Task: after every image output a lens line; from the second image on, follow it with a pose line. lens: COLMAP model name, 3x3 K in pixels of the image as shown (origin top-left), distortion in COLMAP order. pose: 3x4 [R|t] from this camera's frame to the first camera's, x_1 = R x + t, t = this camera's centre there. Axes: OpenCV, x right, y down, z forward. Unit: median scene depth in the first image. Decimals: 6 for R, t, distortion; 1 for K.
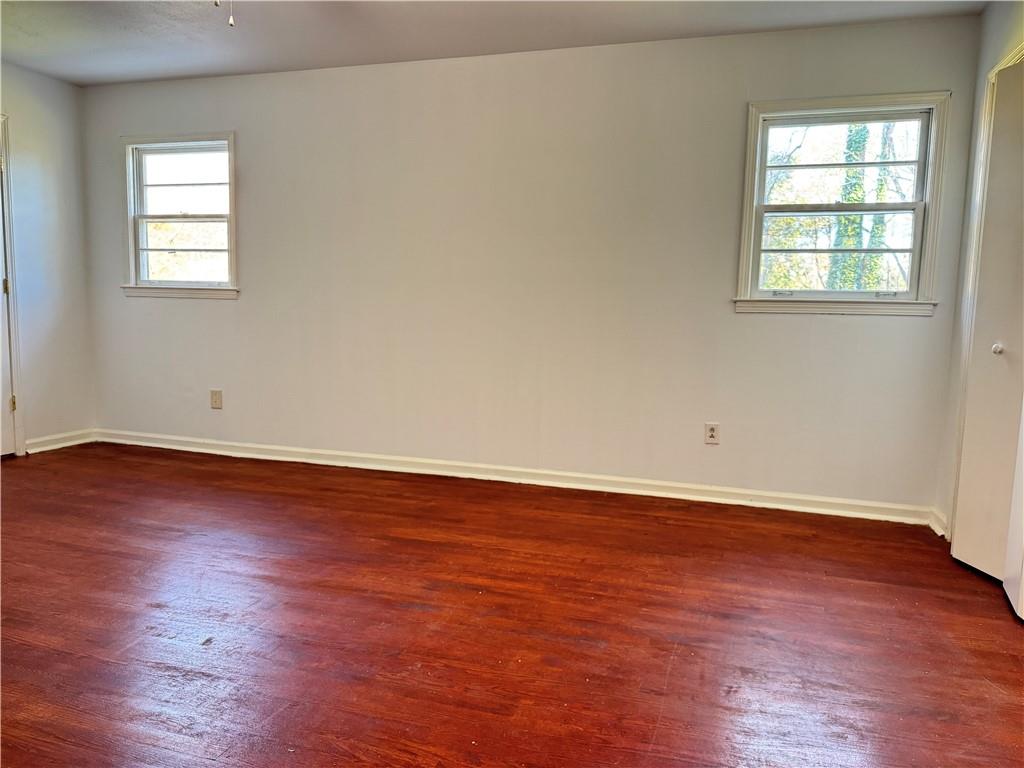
lens RADIAL K [[719.7, 0, 512.0], [0, 719.7, 384.0], [0, 0, 1]] dist [0.022952, -0.004822]
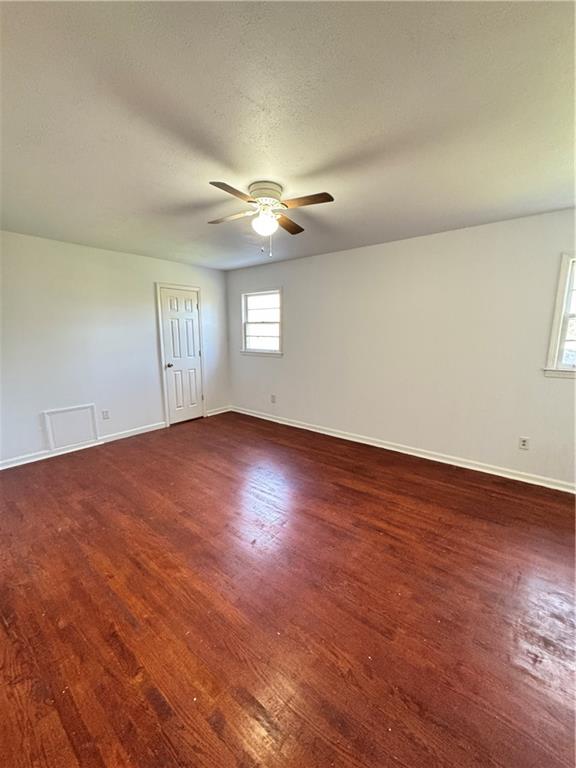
lens RADIAL K [[306.8, 0, 288.0], [0, 306.8, 384.0], [0, 0, 1]] dist [0.001356, -0.000296]
pose [[0.931600, 0.038737, -0.361414, 0.005077], [-0.020644, 0.998339, 0.053792, -0.127361], [0.362897, -0.042652, 0.930853, 0.110676]]
